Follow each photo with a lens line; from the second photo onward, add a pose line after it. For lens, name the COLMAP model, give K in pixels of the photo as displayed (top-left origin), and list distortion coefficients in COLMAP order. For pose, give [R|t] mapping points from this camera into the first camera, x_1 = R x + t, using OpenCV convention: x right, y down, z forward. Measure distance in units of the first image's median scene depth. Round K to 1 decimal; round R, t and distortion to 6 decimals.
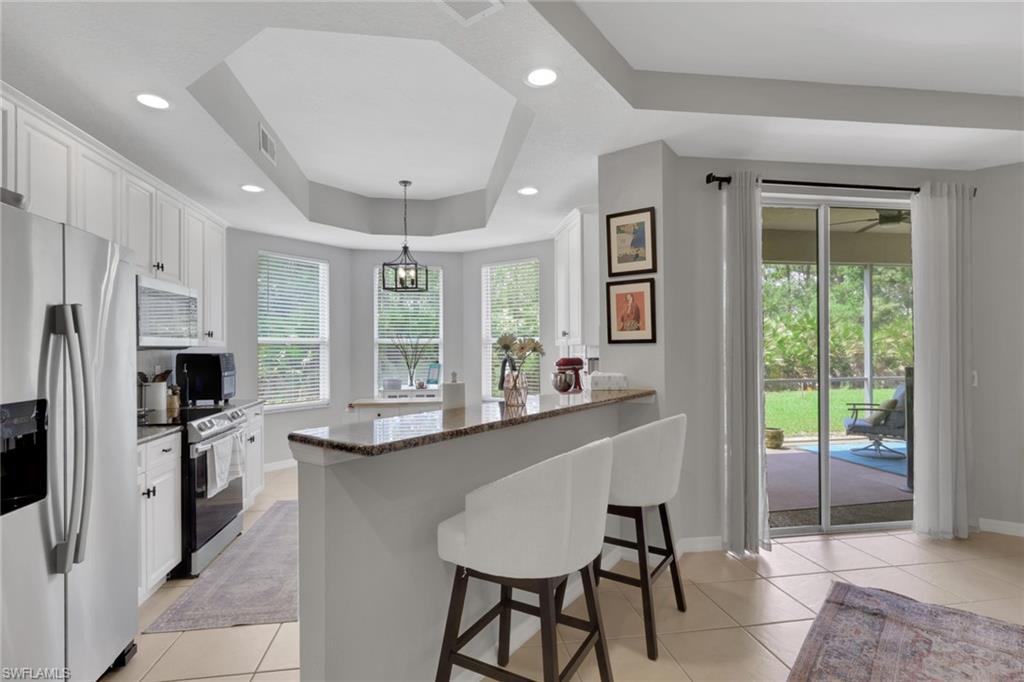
lens RADIAL K [[483.0, 0, 484.5], [0, 483.0, 342.9], [0, 0, 1]] dist [-0.001828, -0.000141]
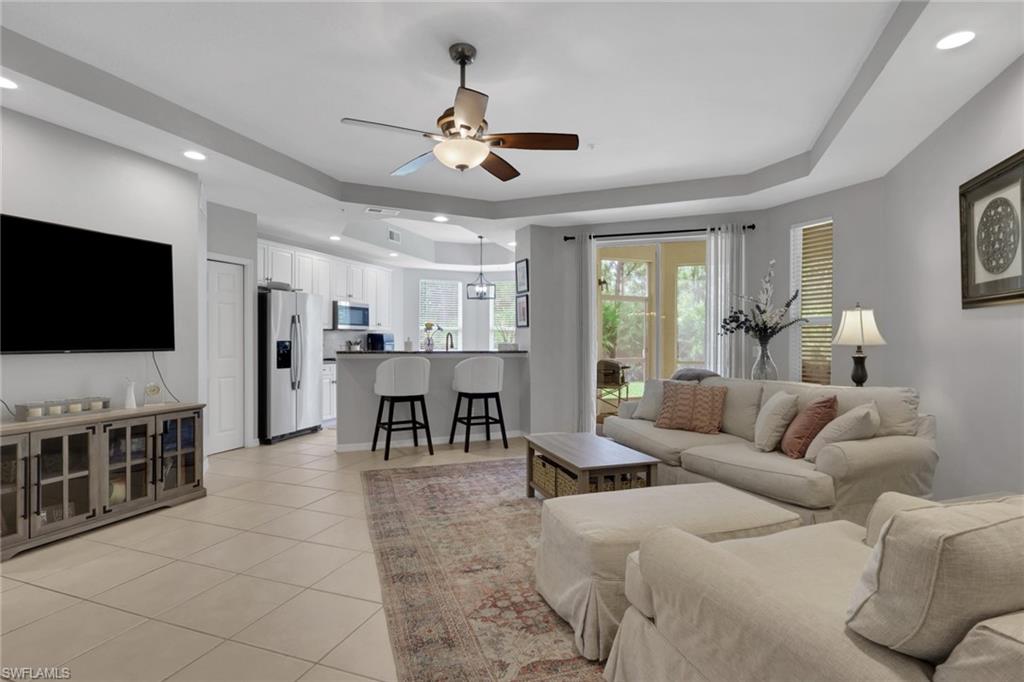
lens RADIAL K [[487.8, 0, 515.4], [0, 487.8, 338.6], [0, 0, 1]] dist [-0.000733, 0.000131]
pose [[0.884357, 0.007276, -0.466754, 1.063600], [-0.005017, 0.999969, 0.006082, 0.030589], [0.466784, -0.003037, 0.884366, -0.679731]]
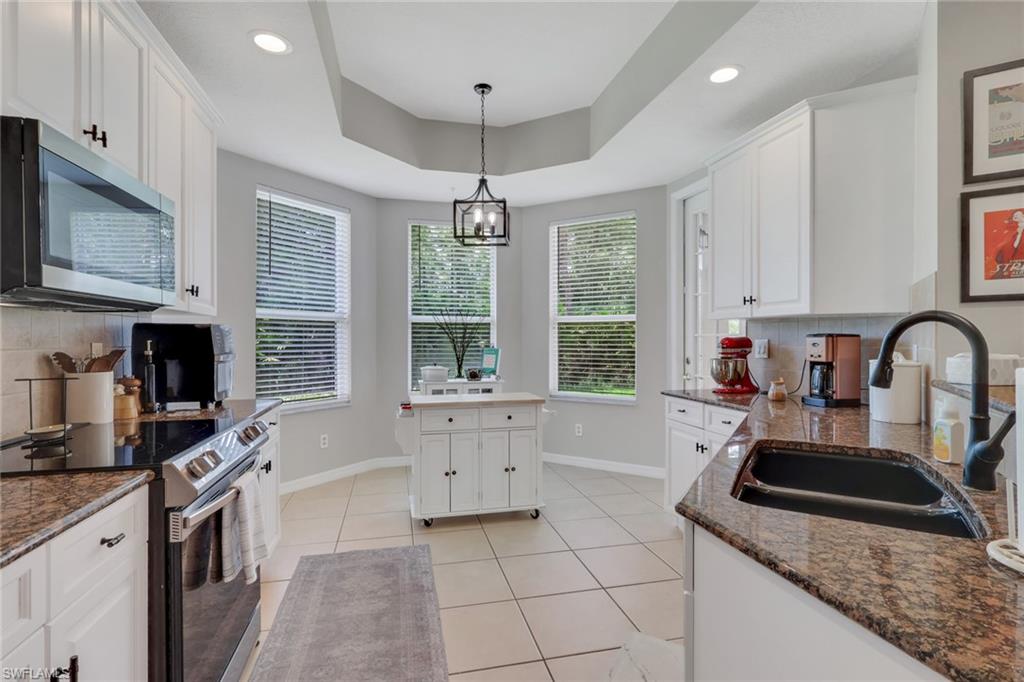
lens RADIAL K [[487.8, 0, 515.4], [0, 487.8, 338.6], [0, 0, 1]] dist [-0.000733, 0.000131]
pose [[0.994602, 0.006834, 0.103536, -0.261997], [-0.007870, 0.999923, 0.009602, 0.034539], [-0.103462, -0.010365, 0.994579, 0.401448]]
